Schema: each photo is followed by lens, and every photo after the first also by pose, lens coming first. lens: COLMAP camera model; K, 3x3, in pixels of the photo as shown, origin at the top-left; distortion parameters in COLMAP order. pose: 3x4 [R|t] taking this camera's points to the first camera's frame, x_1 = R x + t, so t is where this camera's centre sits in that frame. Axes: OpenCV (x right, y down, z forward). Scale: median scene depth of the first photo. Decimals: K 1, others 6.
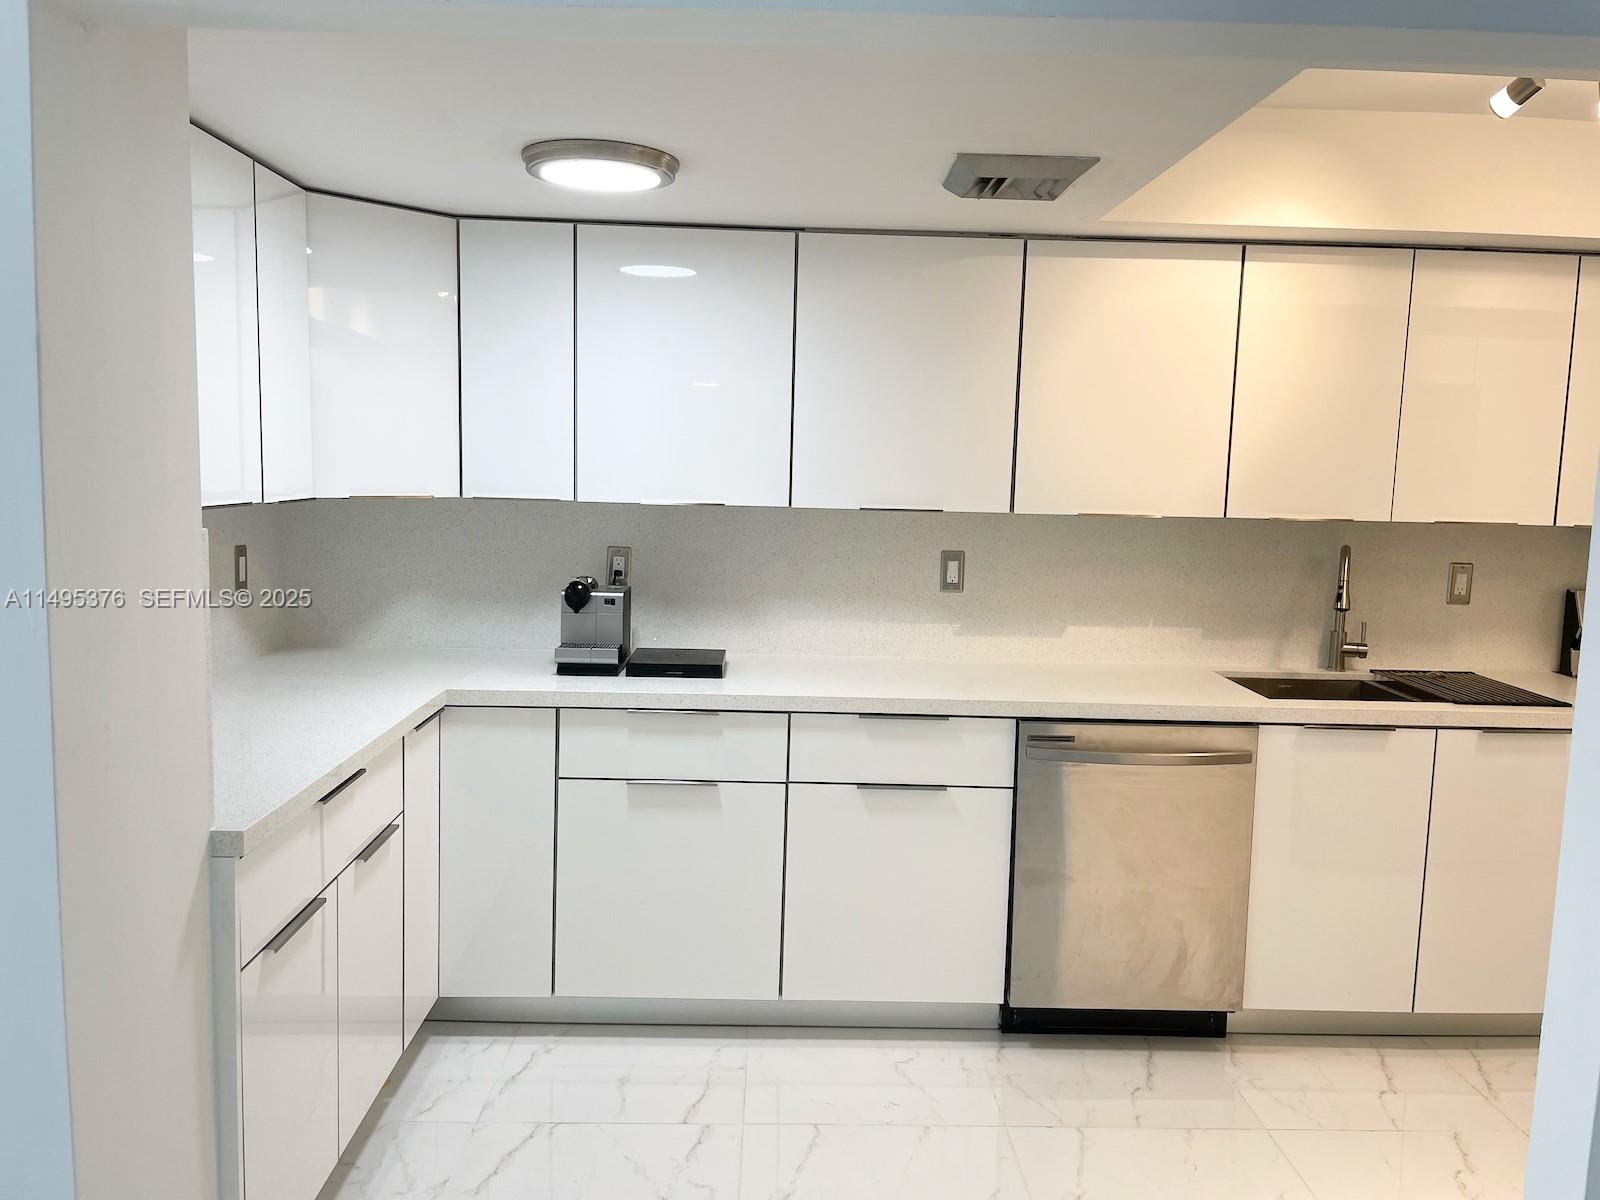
lens RADIAL K [[1209.8, 0, 806.3], [0, 1209.8, 590.1], [0, 0, 1]] dist [0.083726, -0.112064]
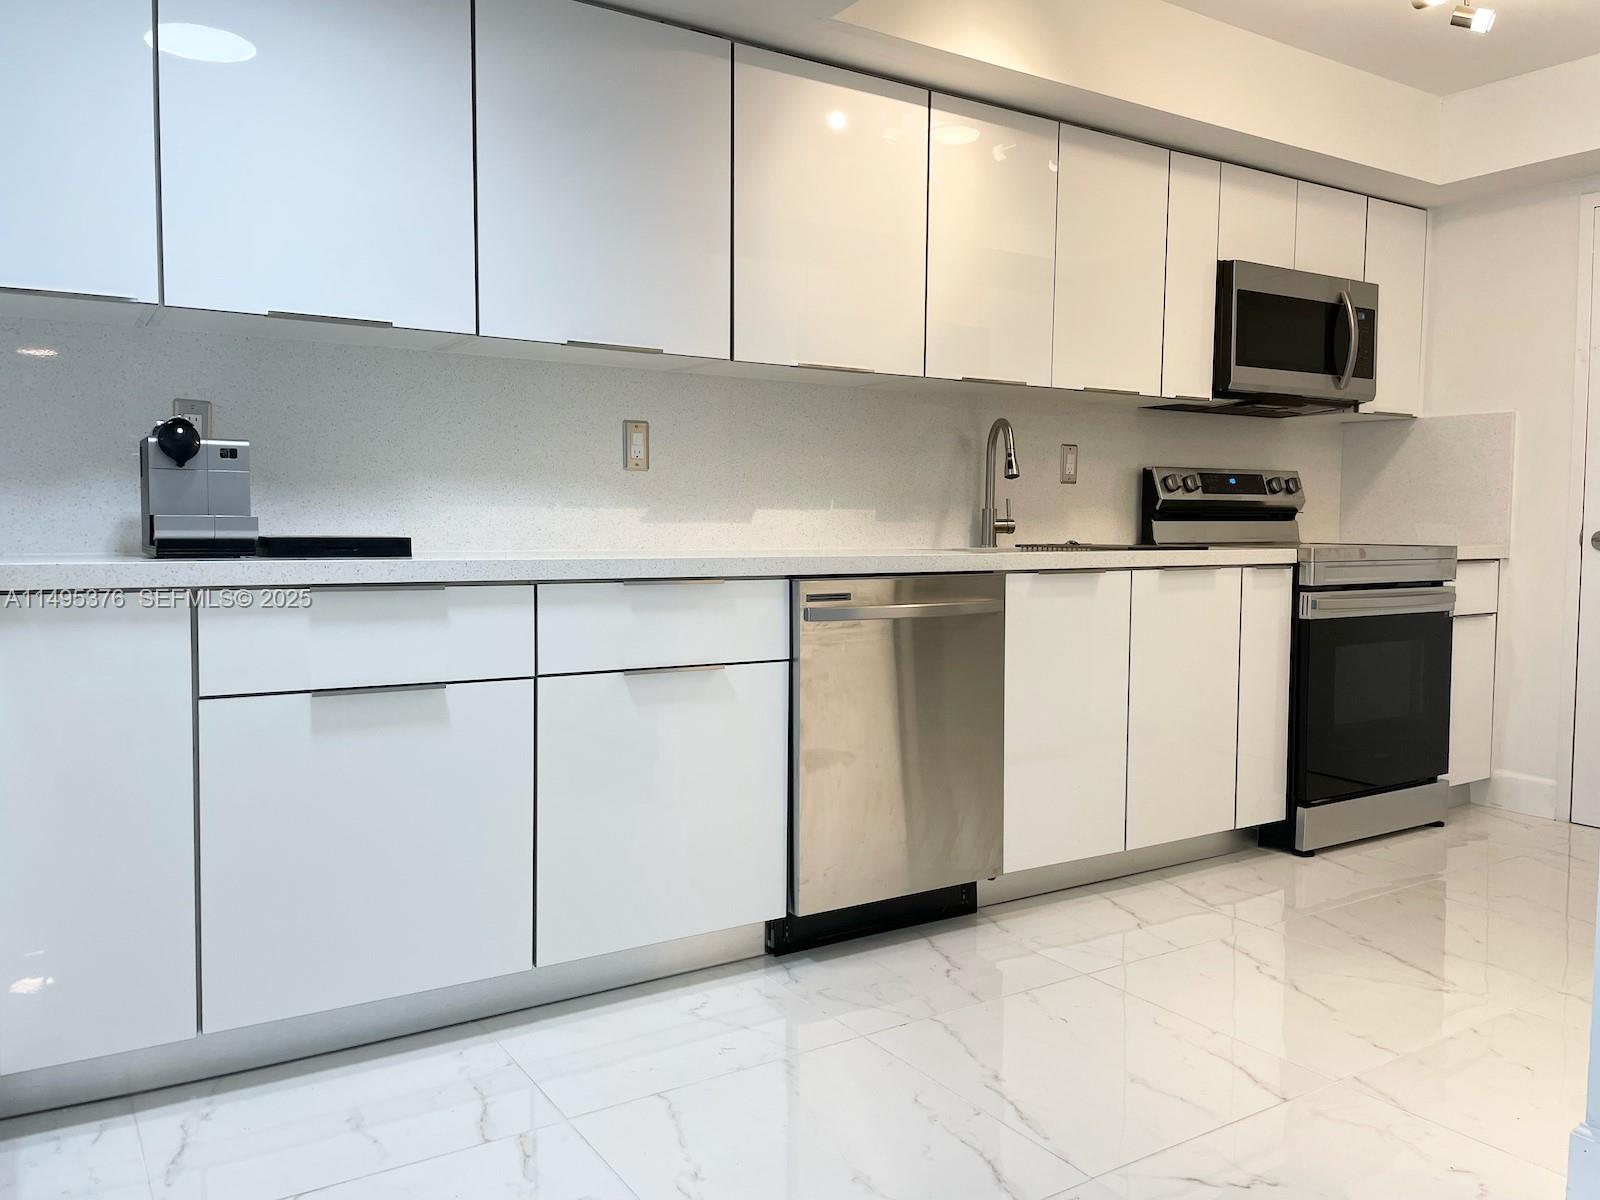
lens RADIAL K [[1209.8, 0, 803.7], [0, 1209.8, 595.3], [0, 0, 1]] dist [0.083726, -0.112064]
pose [[0.854806, -0.052255, 0.516310, -0.253963], [0.073645, 0.997063, -0.021016, 0.131978], [-0.513695, 0.055989, 0.856144, 0.251077]]
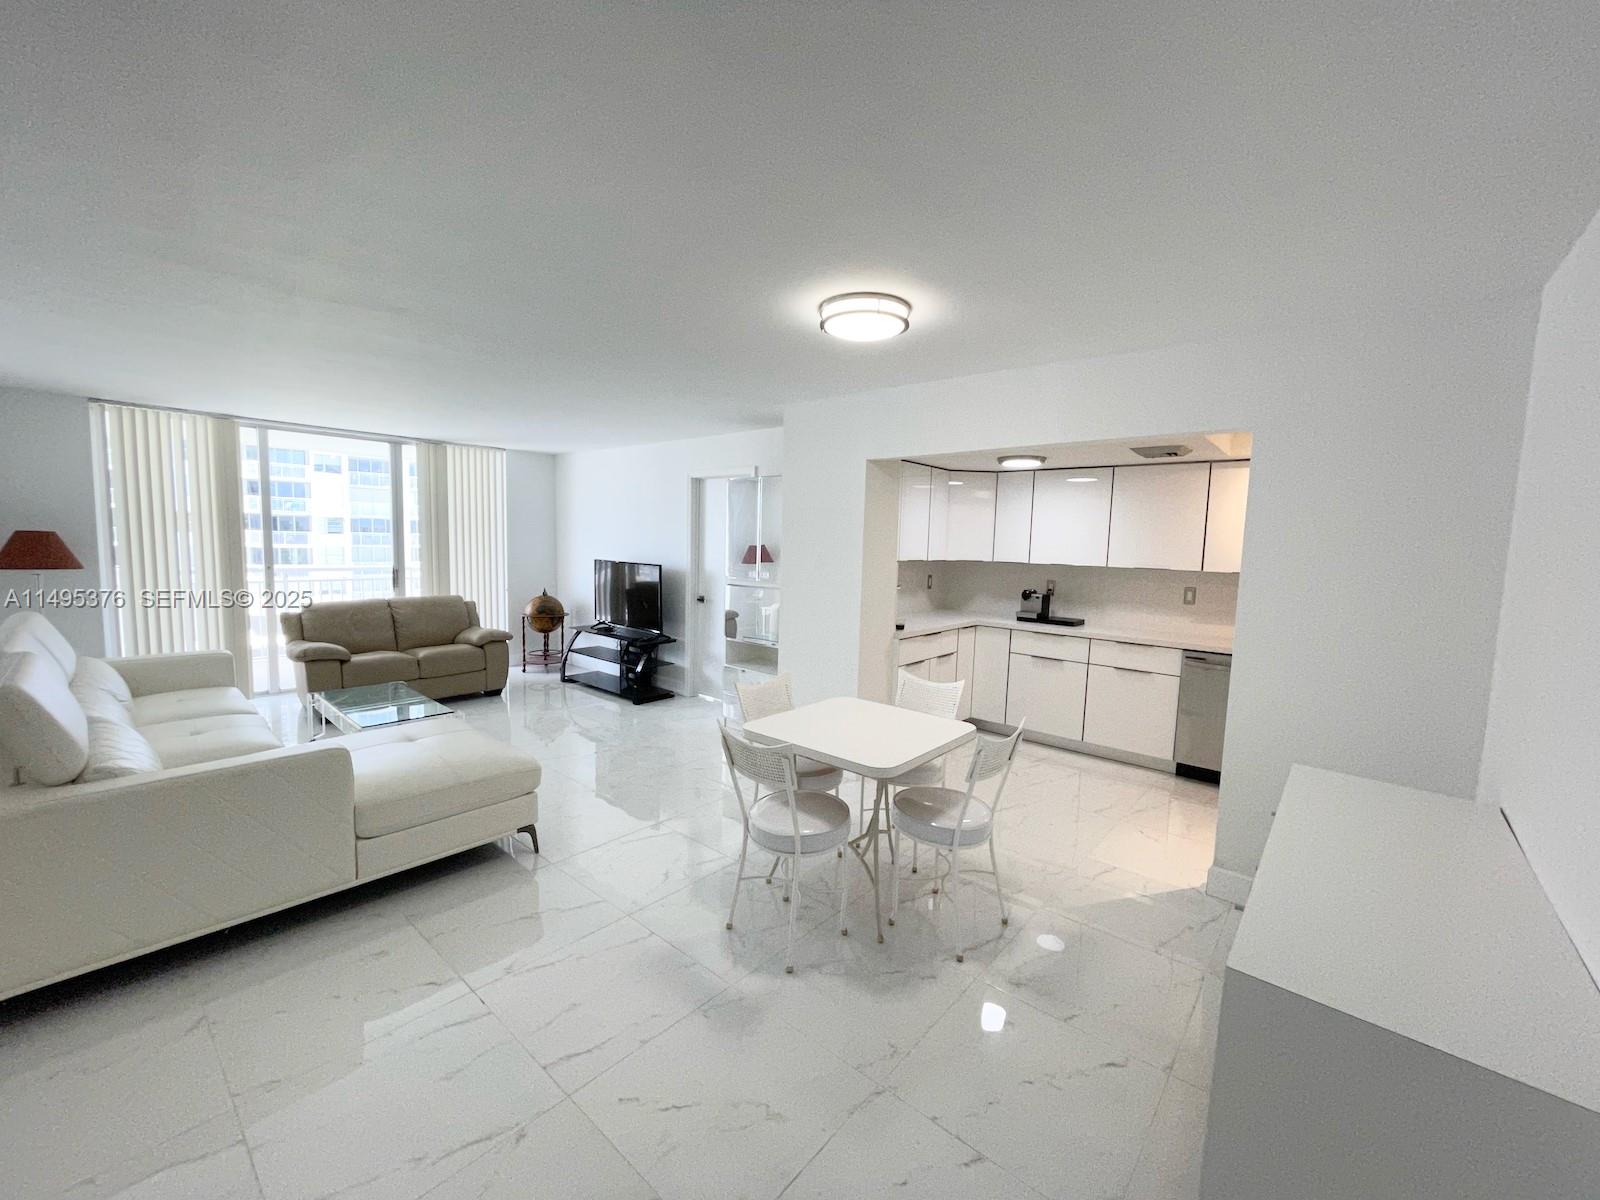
lens RADIAL K [[644.5, 0, 798.5], [0, 644.5, 600.7], [0, 0, 1]] dist [-0.002247, -0.000112]
pose [[0.736415, 0.056841, -0.674138, 0.472171], [-0.080563, 0.996742, -0.003963, 0.071061], [0.671716, 0.057229, 0.738595, -0.543393]]
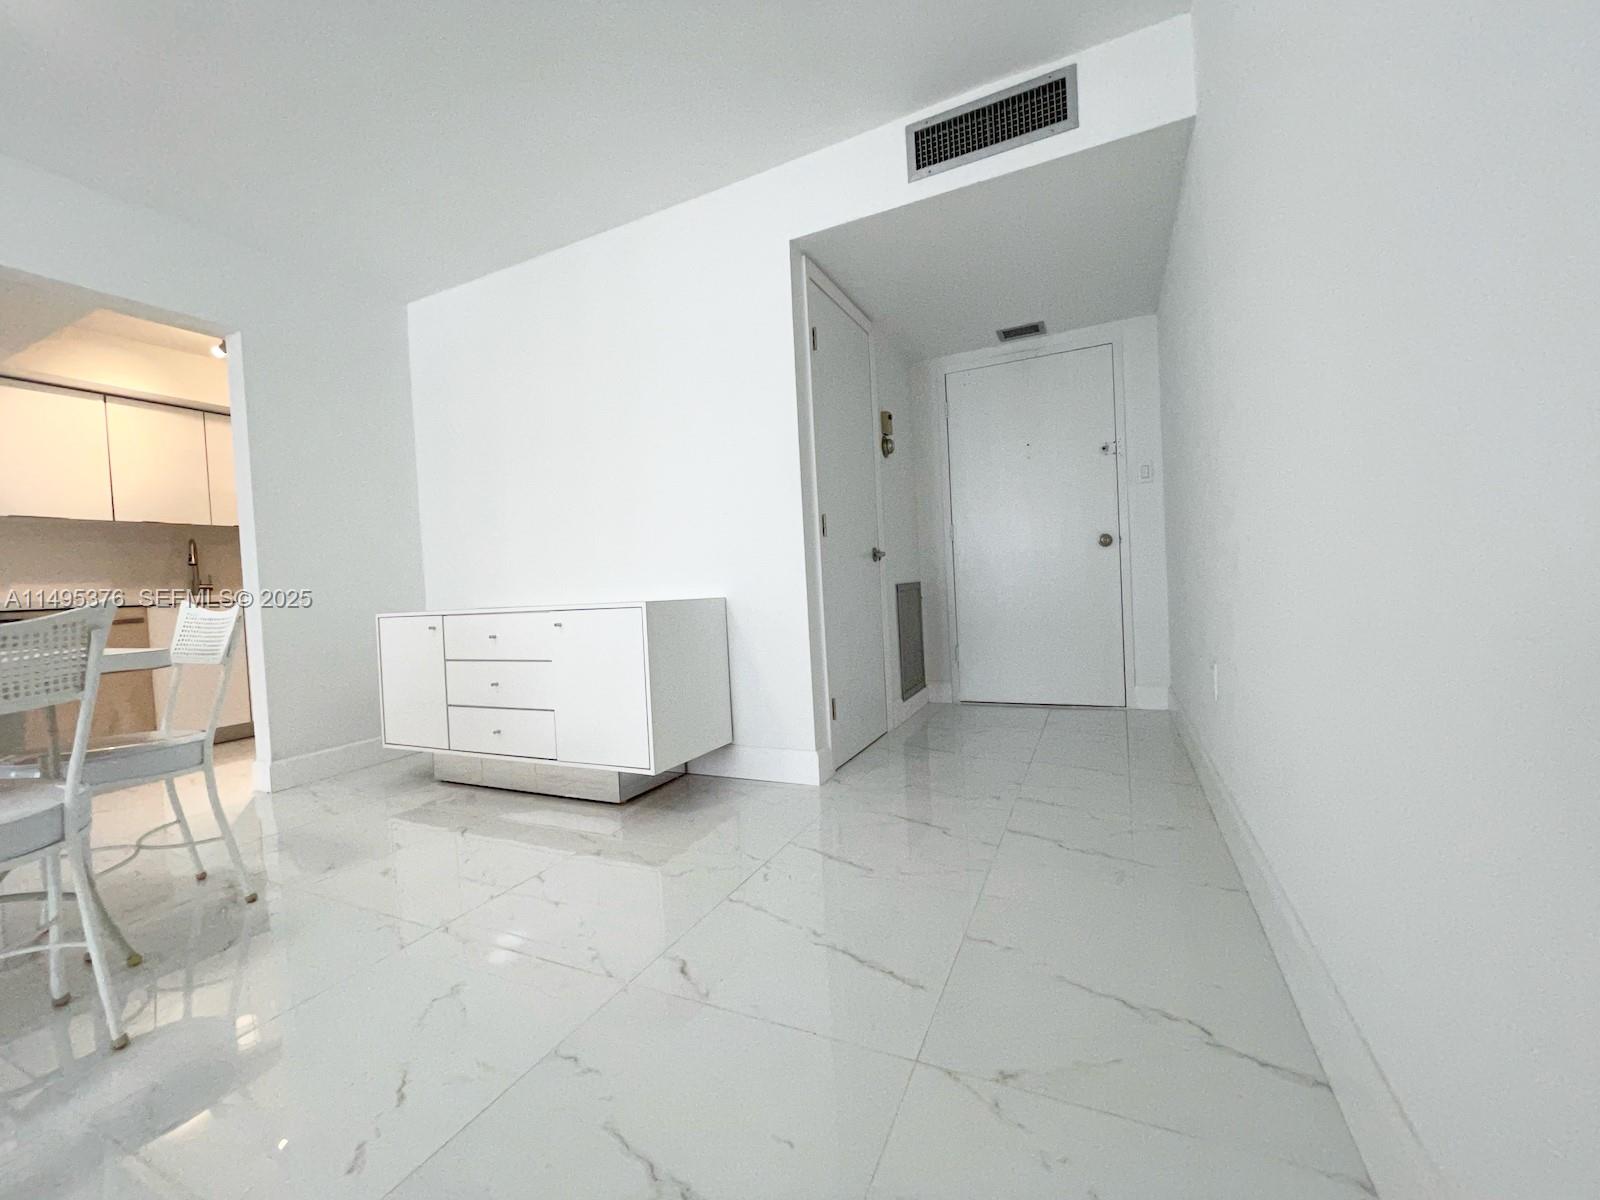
lens RADIAL K [[644.5, 0, 799.5], [0, 644.5, 599.9], [0, 0, 1]] dist [-0.002247, -0.000112]
pose [[0.452882, -0.075150, 0.888398, -0.126282], [0.163141, 0.986603, 0.000292, 0.283592], [-0.876518, 0.144802, 0.459074, -0.562420]]
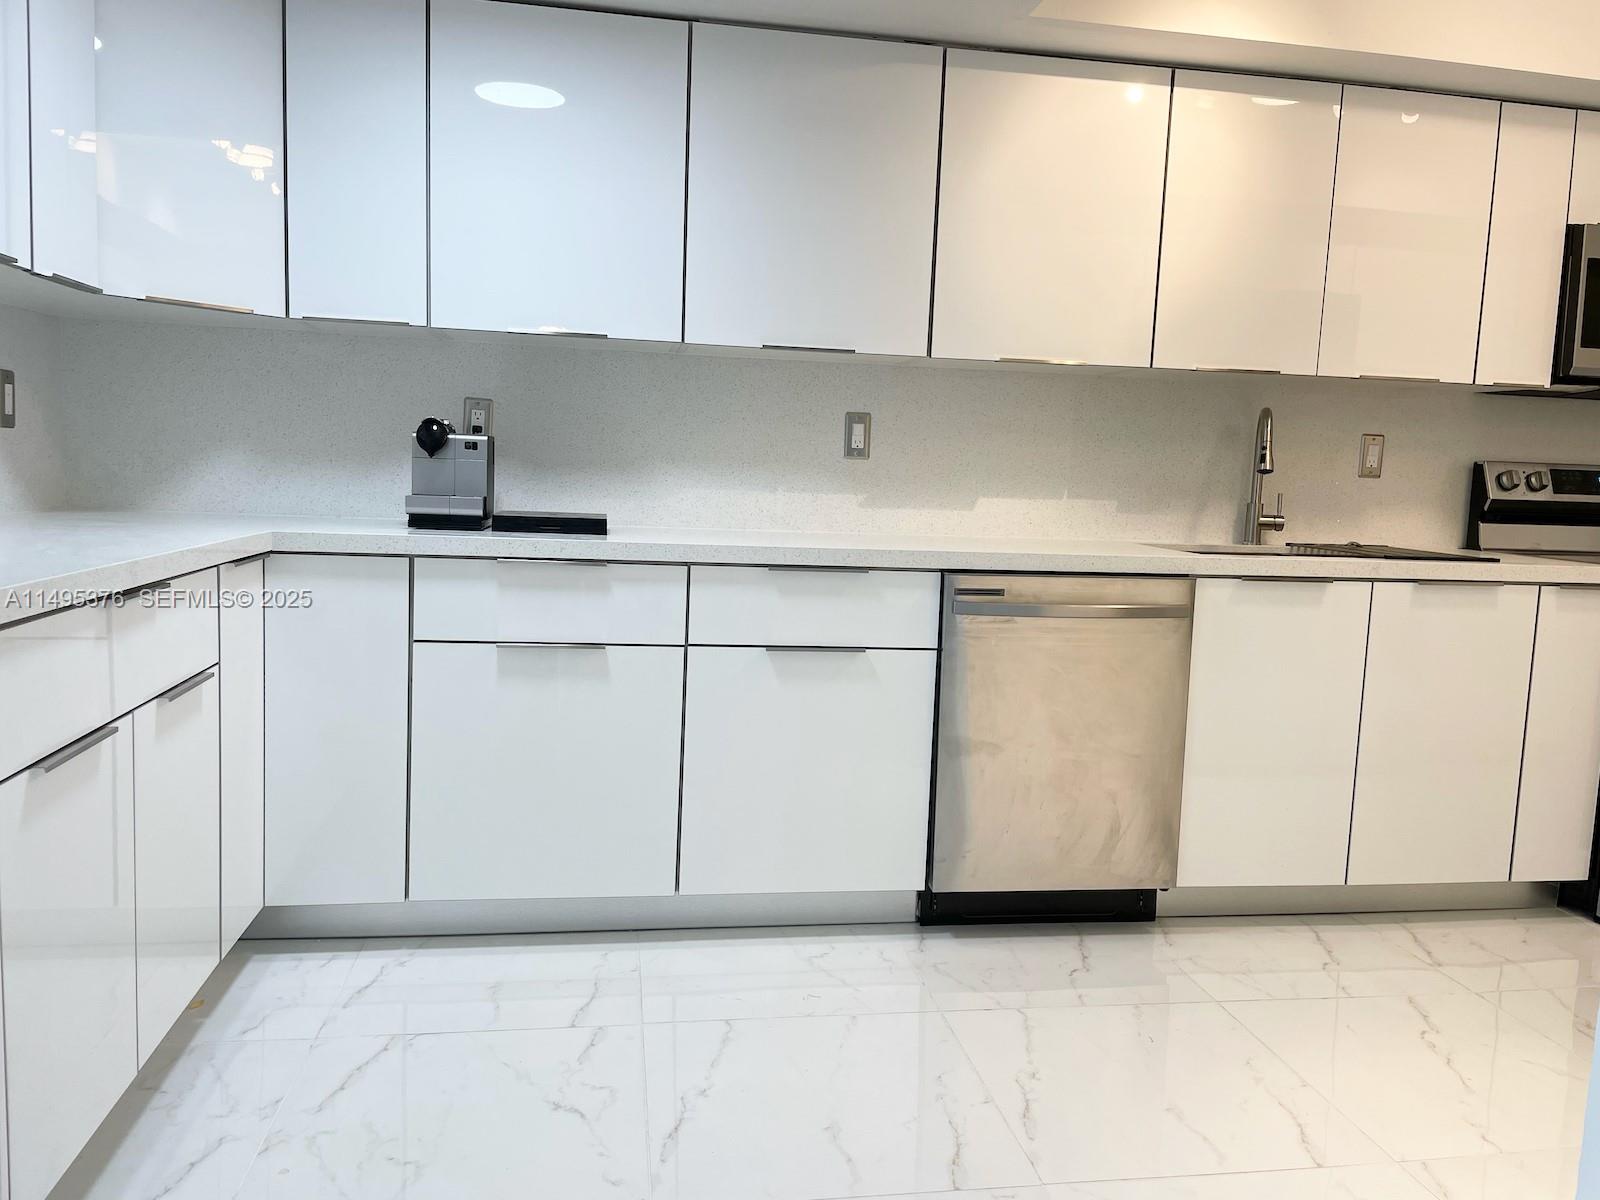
lens RADIAL K [[1209.8, 0, 810.2], [0, 1209.8, 595.9], [0, 0, 1]] dist [0.083726, -0.112064]
pose [[0.990535, -0.003291, 0.137222, -0.045075], [0.003154, 0.999994, 0.001213, 0.118415], [-0.137225, -0.000769, 0.990540, 0.119449]]
